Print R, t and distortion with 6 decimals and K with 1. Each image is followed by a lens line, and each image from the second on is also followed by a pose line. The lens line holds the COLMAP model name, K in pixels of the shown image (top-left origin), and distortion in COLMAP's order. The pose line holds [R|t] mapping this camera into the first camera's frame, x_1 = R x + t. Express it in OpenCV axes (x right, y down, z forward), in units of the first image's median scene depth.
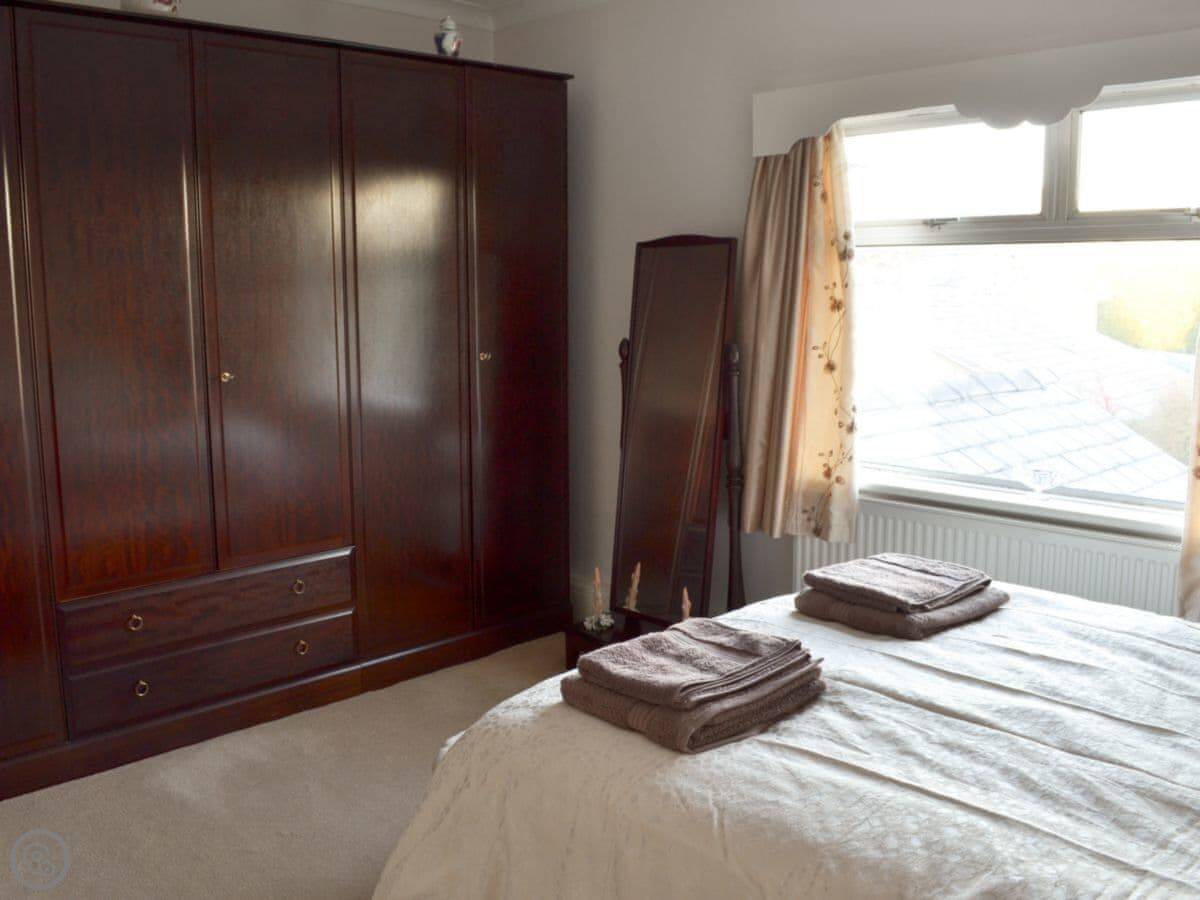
lens RADIAL K [[1104.8, 0, 575.0], [0, 1104.8, 448.6], [0, 0, 1]] dist [-0.055588, 0.003713]
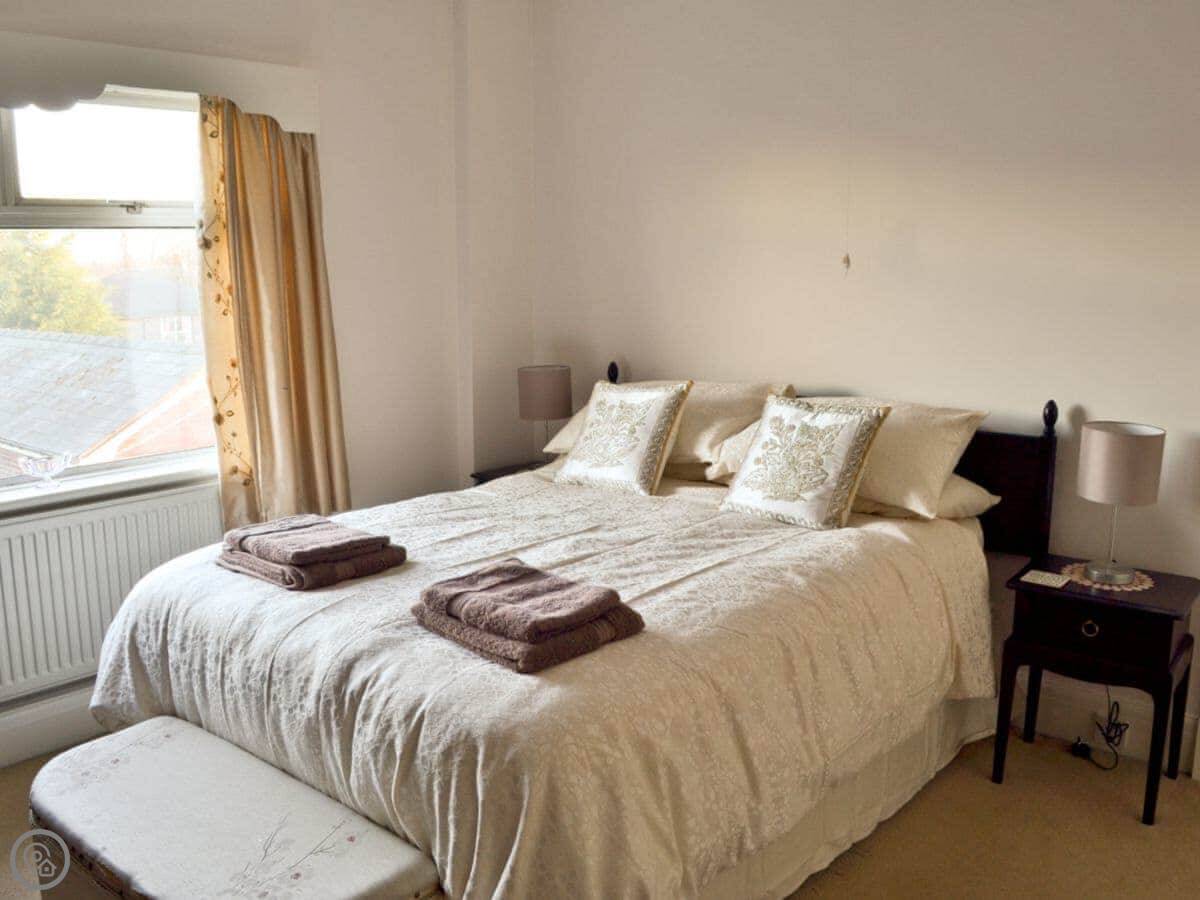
lens RADIAL K [[1104.8, 0, 575.0], [0, 1104.8, 448.6], [0, 0, 1]] dist [-0.055588, 0.003713]
pose [[-0.083365, -0.171287, 0.981688, -0.927387], [0.158174, 0.970354, 0.182742, -0.147317], [-0.983886, 0.170512, -0.053800, 0.910641]]
